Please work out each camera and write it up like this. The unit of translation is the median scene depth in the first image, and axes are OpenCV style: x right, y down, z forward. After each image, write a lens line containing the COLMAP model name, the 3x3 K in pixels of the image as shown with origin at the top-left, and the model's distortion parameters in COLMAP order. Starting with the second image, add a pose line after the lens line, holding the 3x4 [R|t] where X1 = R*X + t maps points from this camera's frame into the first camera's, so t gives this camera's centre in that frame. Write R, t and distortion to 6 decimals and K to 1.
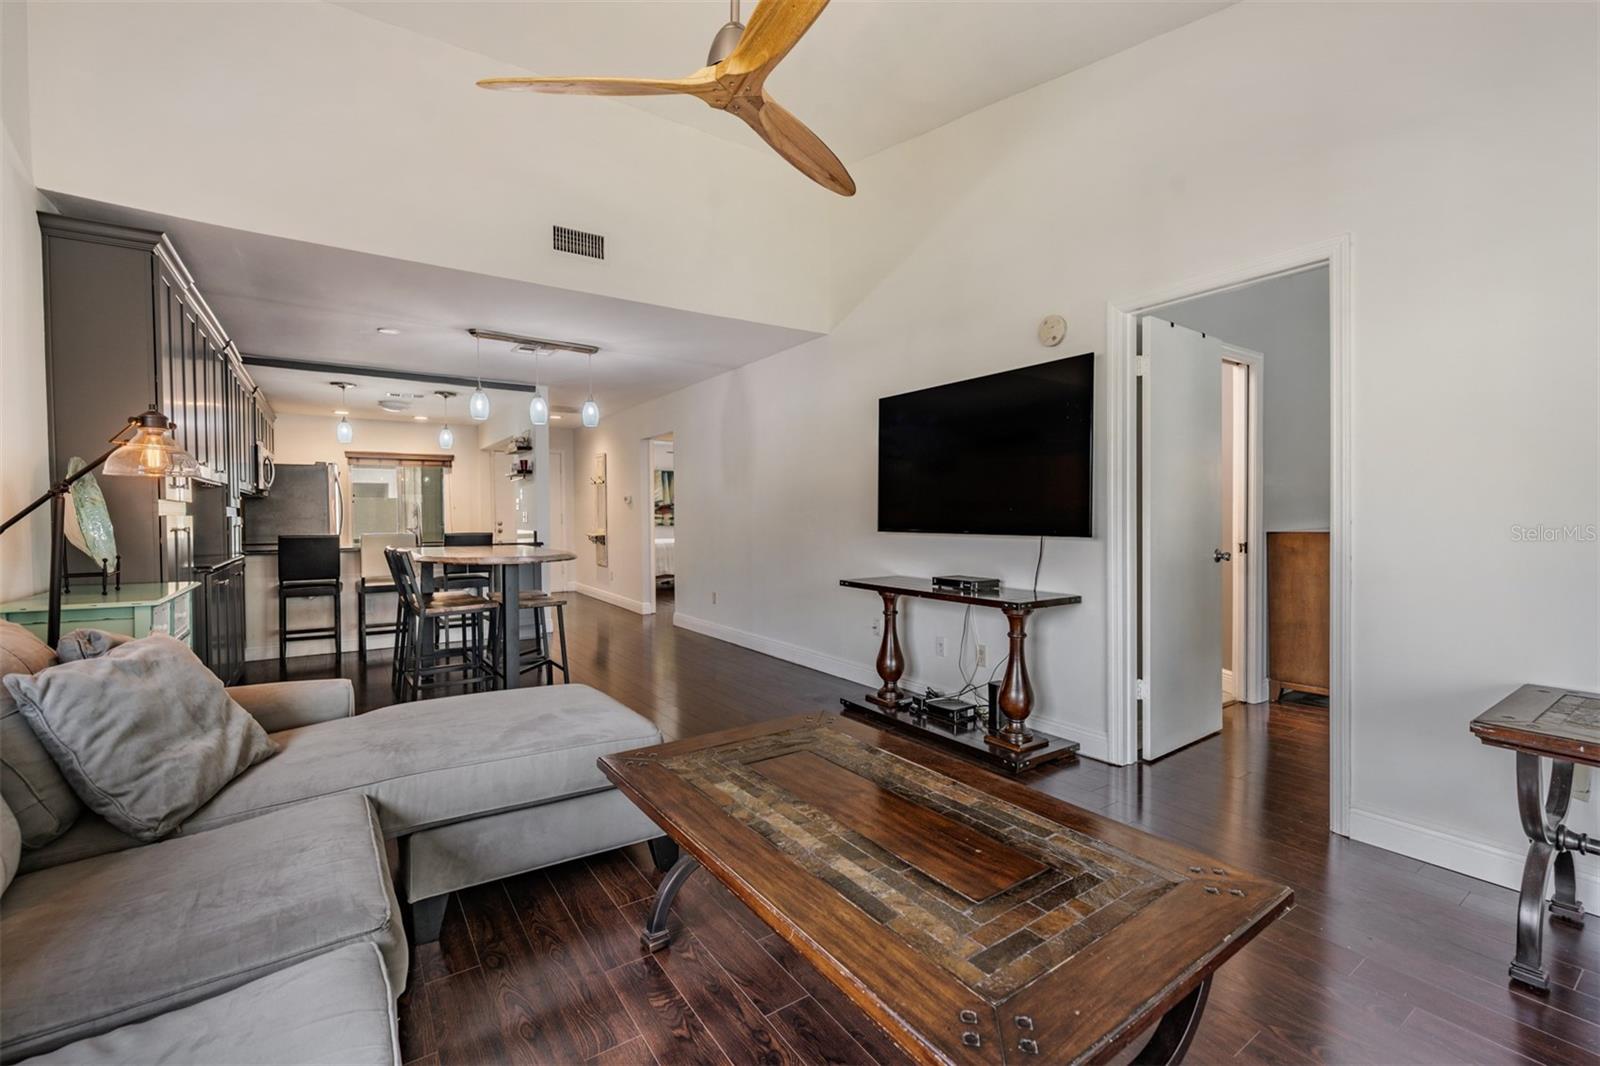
lens RADIAL K [[678.4, 0, 799.5], [0, 678.4, 531.0], [0, 0, 1]] dist [0.001615, 0.000072]
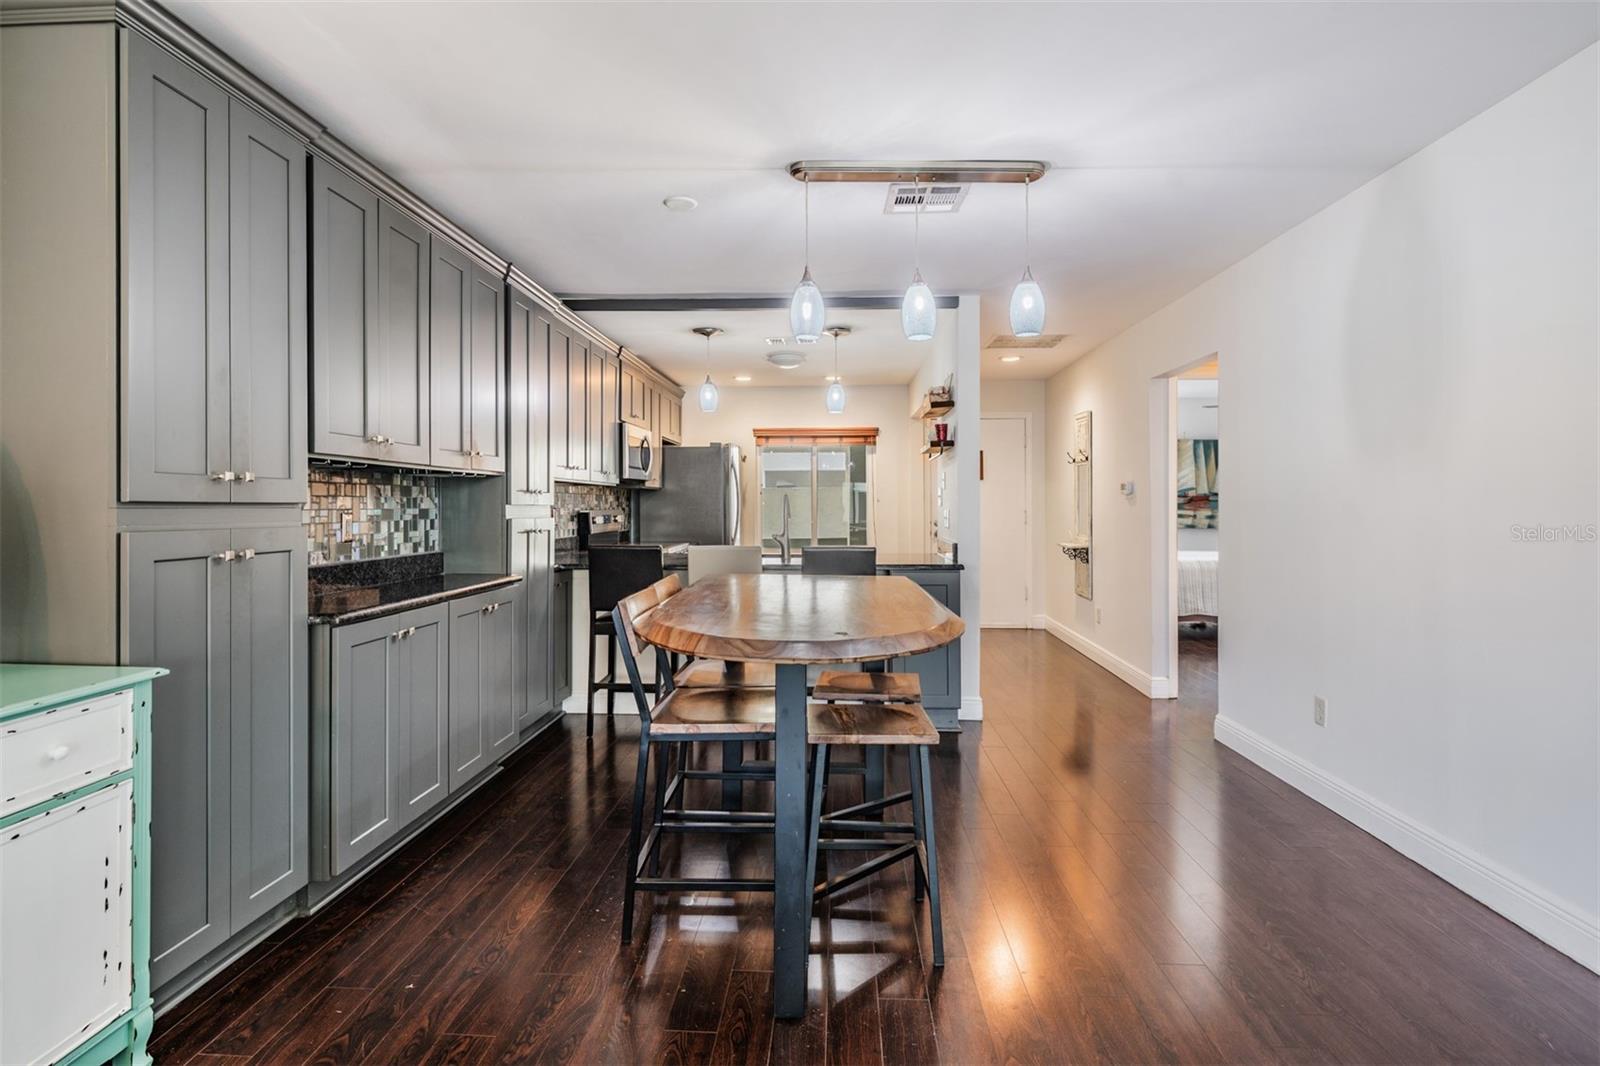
lens RADIAL K [[819.2, 0, 797.5], [0, 819.2, 503.9], [0, 0, 1]] dist [0.007300, 0.002406]
pose [[0.795995, 0.005506, -0.605279, -0.055531], [-0.018920, 0.999696, -0.015788, -0.016572], [0.605008, 0.024019, 0.795857, 0.279229]]
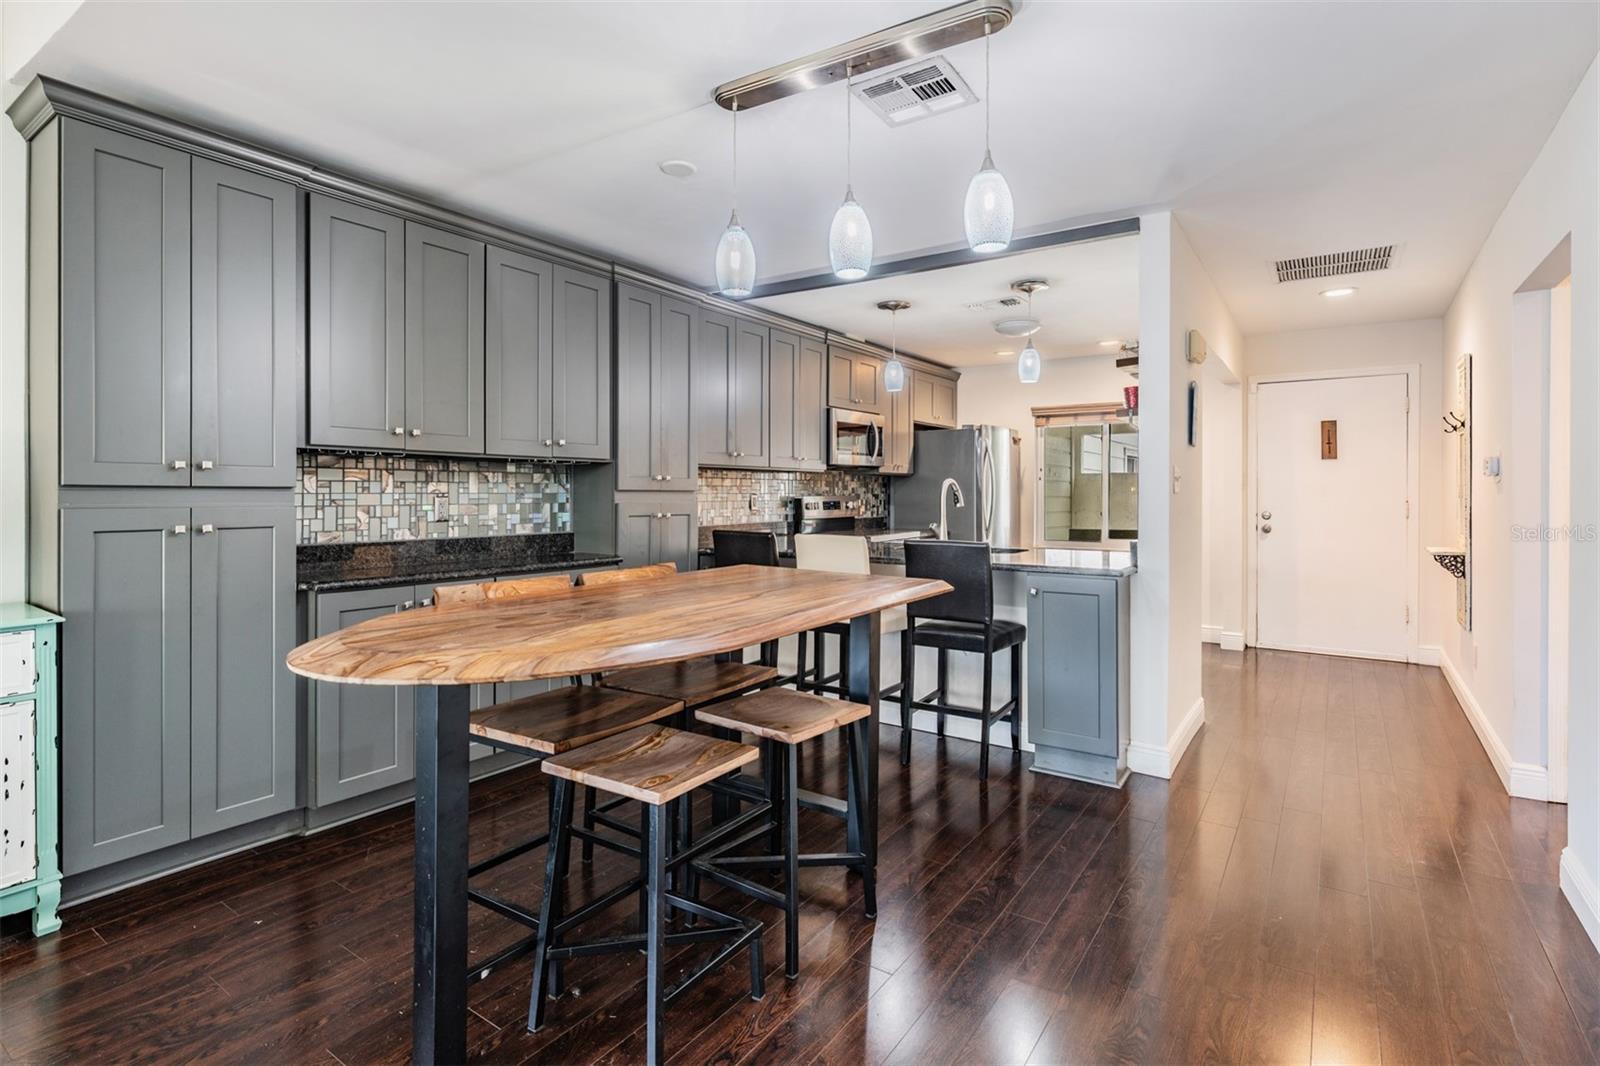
lens RADIAL K [[780.4, 0, 794.9], [0, 780.4, 496.9], [0, 0, 1]] dist [0.005492, -0.001218]
pose [[0.360182, 0.013232, -0.932788, 0.007426], [-0.026462, 0.999642, 0.003962, -0.020717], [0.932507, 0.023256, 0.360403, 0.474294]]
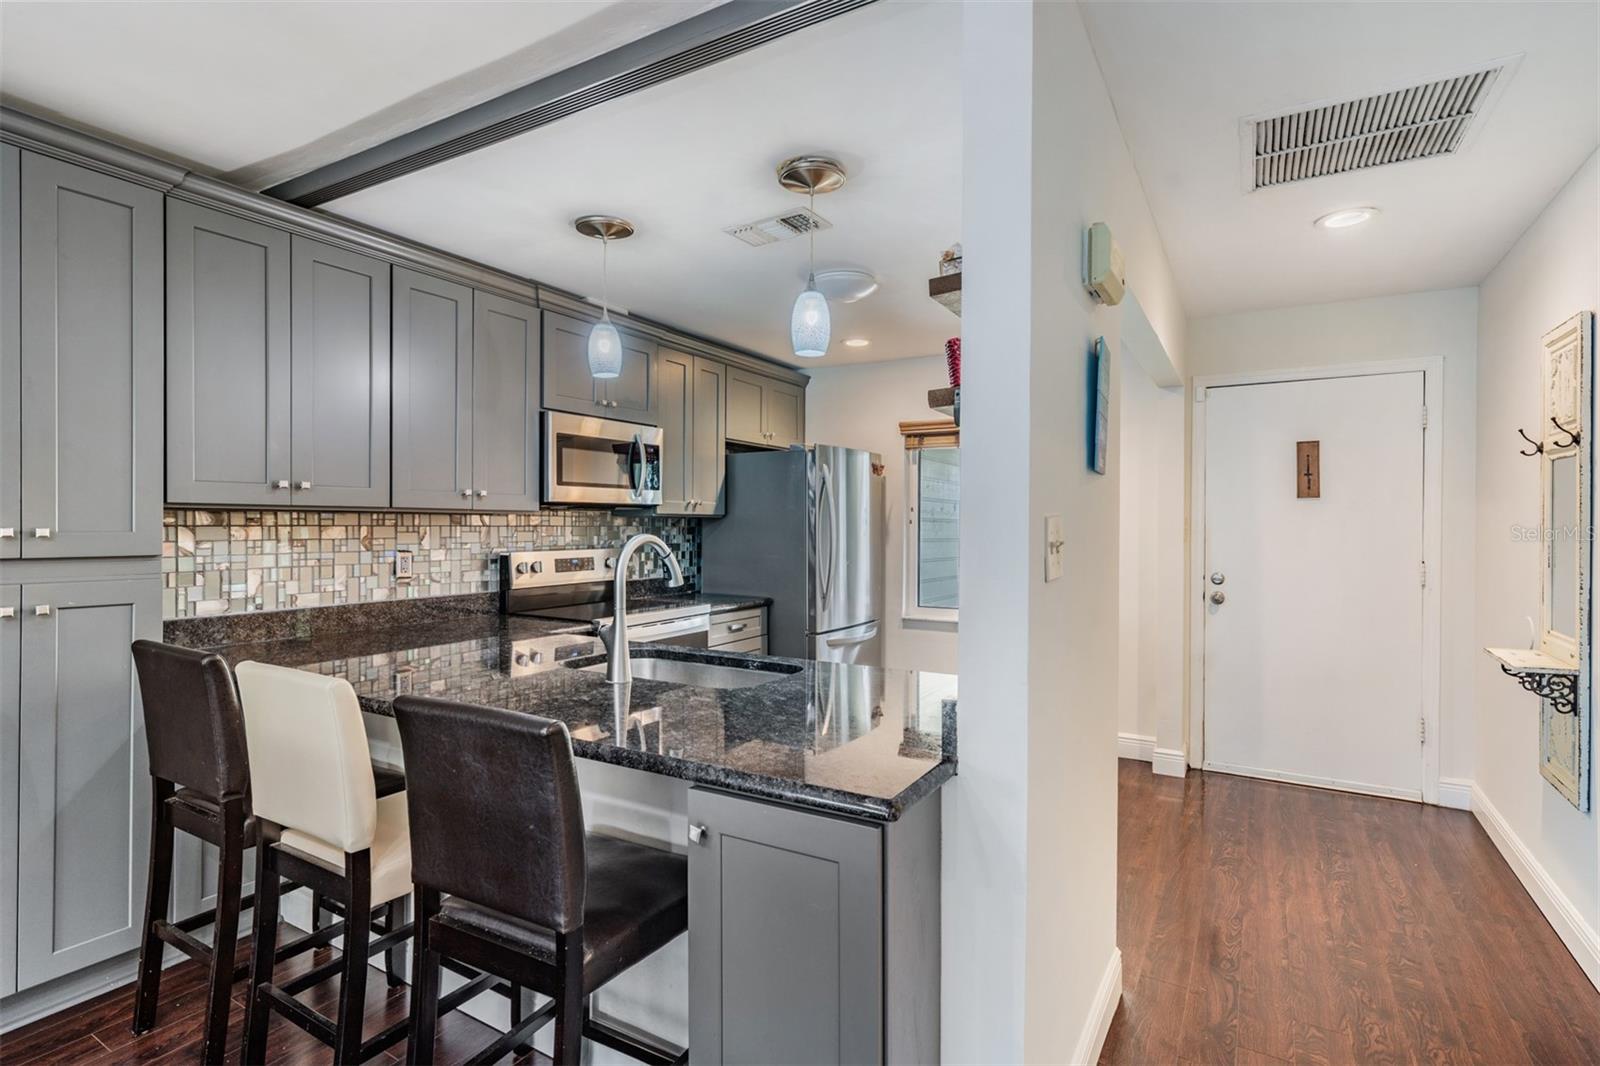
lens RADIAL K [[780.4, 0, 790.5], [0, 780.4, 529.8], [0, 0, 1]] dist [0.005492, -0.001218]
pose [[0.418039, 0.015518, -0.908297, -0.167258], [-0.029791, 0.999550, 0.003366, -0.036618], [0.907941, 0.025652, 0.418313, 0.680367]]
